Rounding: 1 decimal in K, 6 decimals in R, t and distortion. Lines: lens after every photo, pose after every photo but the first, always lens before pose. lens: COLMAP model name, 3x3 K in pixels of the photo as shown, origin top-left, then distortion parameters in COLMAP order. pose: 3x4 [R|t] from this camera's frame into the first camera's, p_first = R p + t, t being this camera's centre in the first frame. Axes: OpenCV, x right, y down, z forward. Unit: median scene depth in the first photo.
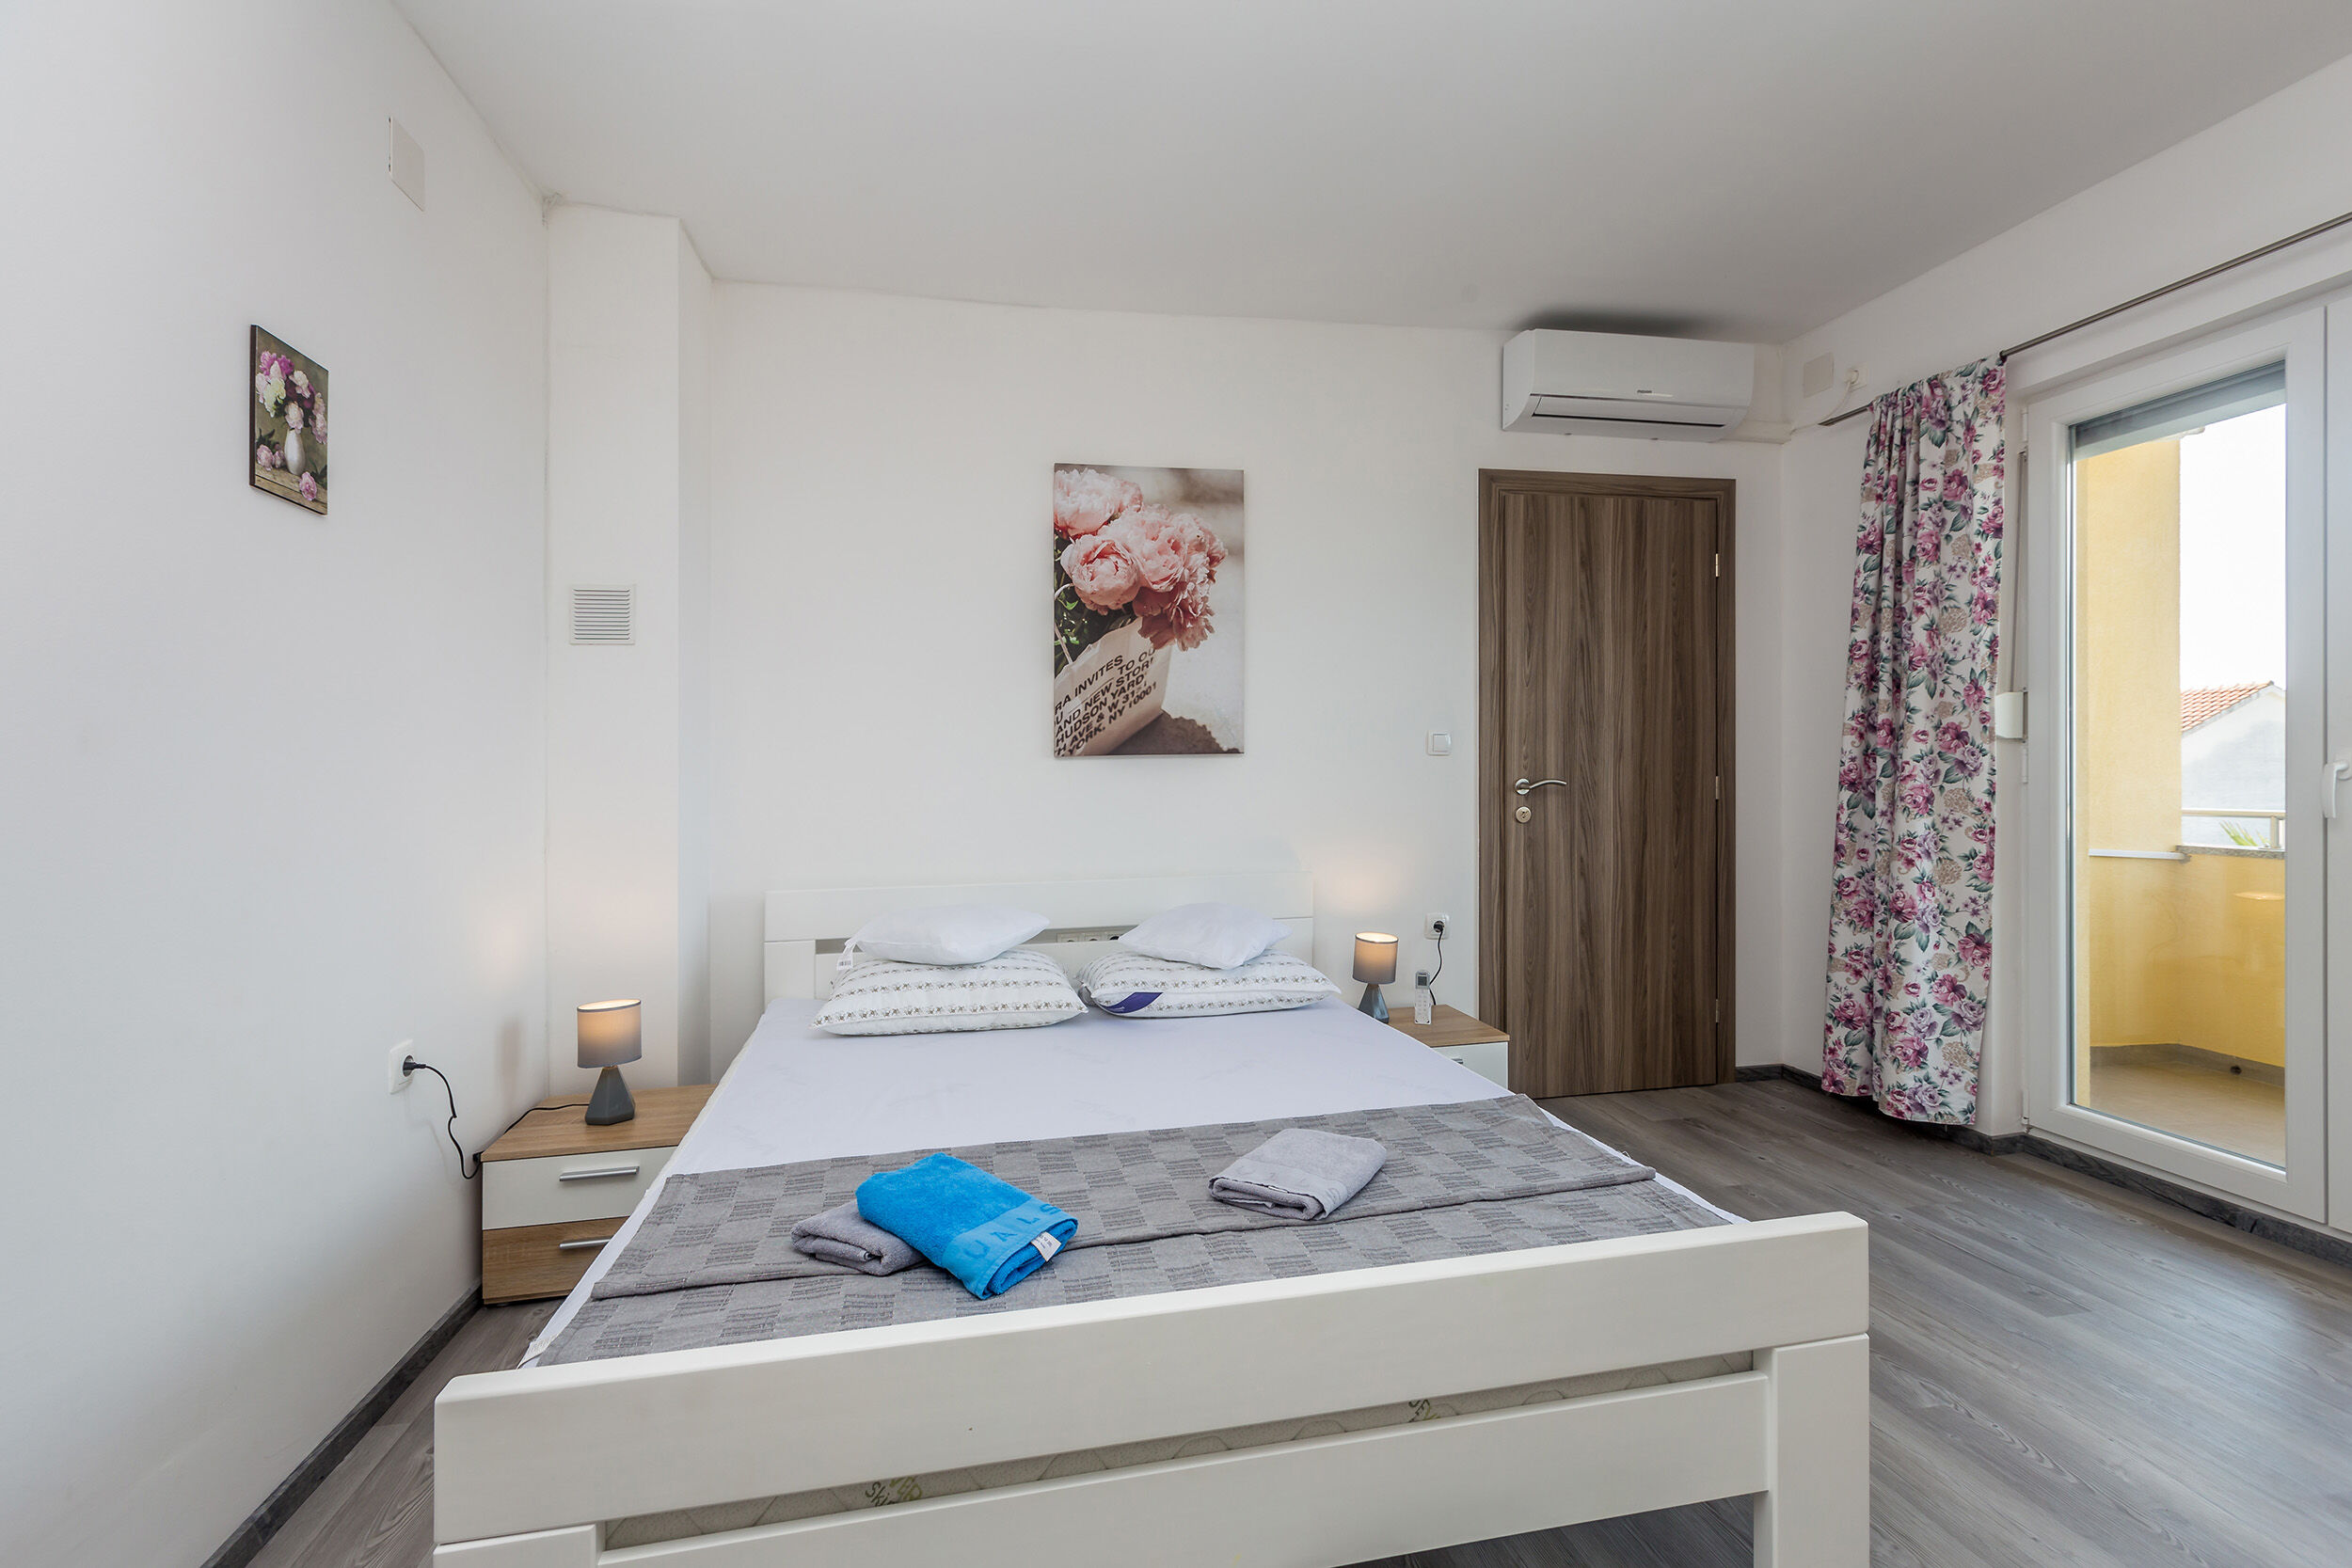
lens RADIAL K [[1063.4, 0, 1161.1], [0, 1063.4, 796.9], [0, 0, 1]] dist [-0.001101, -0.000374]
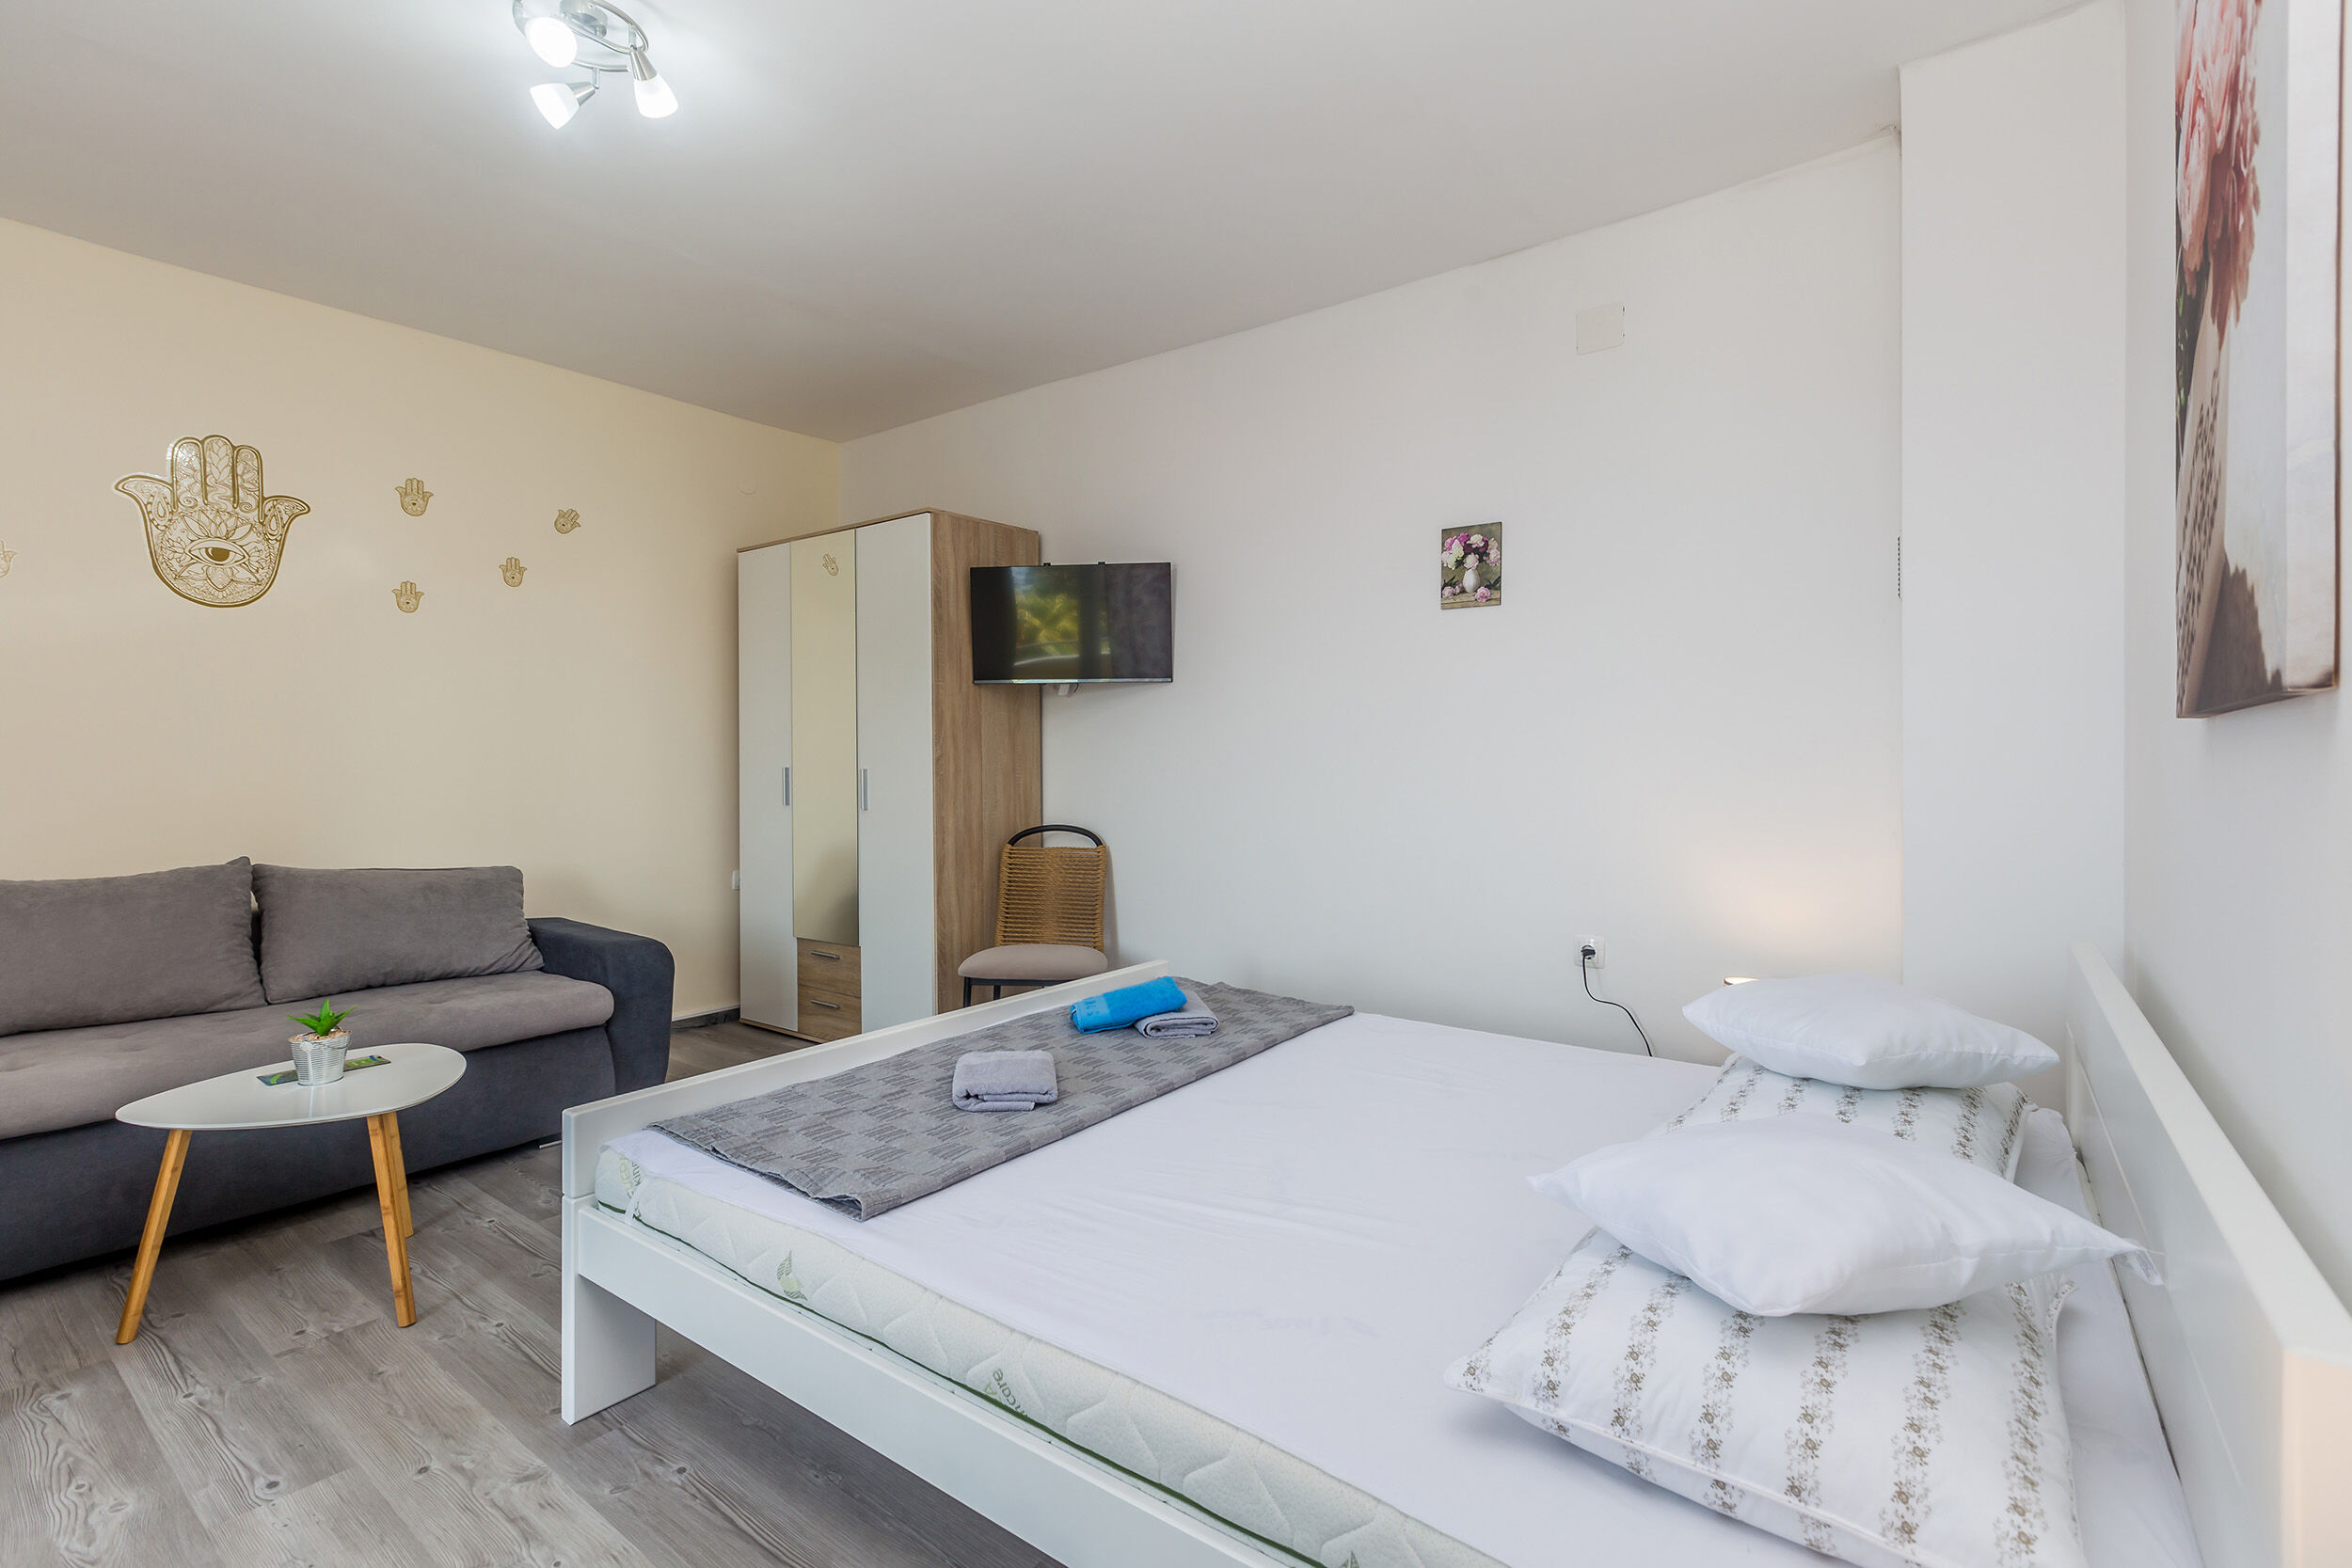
lens RADIAL K [[1063.4, 0, 1218.0], [0, 1063.4, 772.2], [0, 0, 1]] dist [-0.001101, -0.000374]
pose [[-0.736217, 0.028331, -0.676152, 0.401480], [-0.003857, 0.998931, 0.046055, -0.036932], [0.676734, 0.036515, -0.735321, 1.065948]]
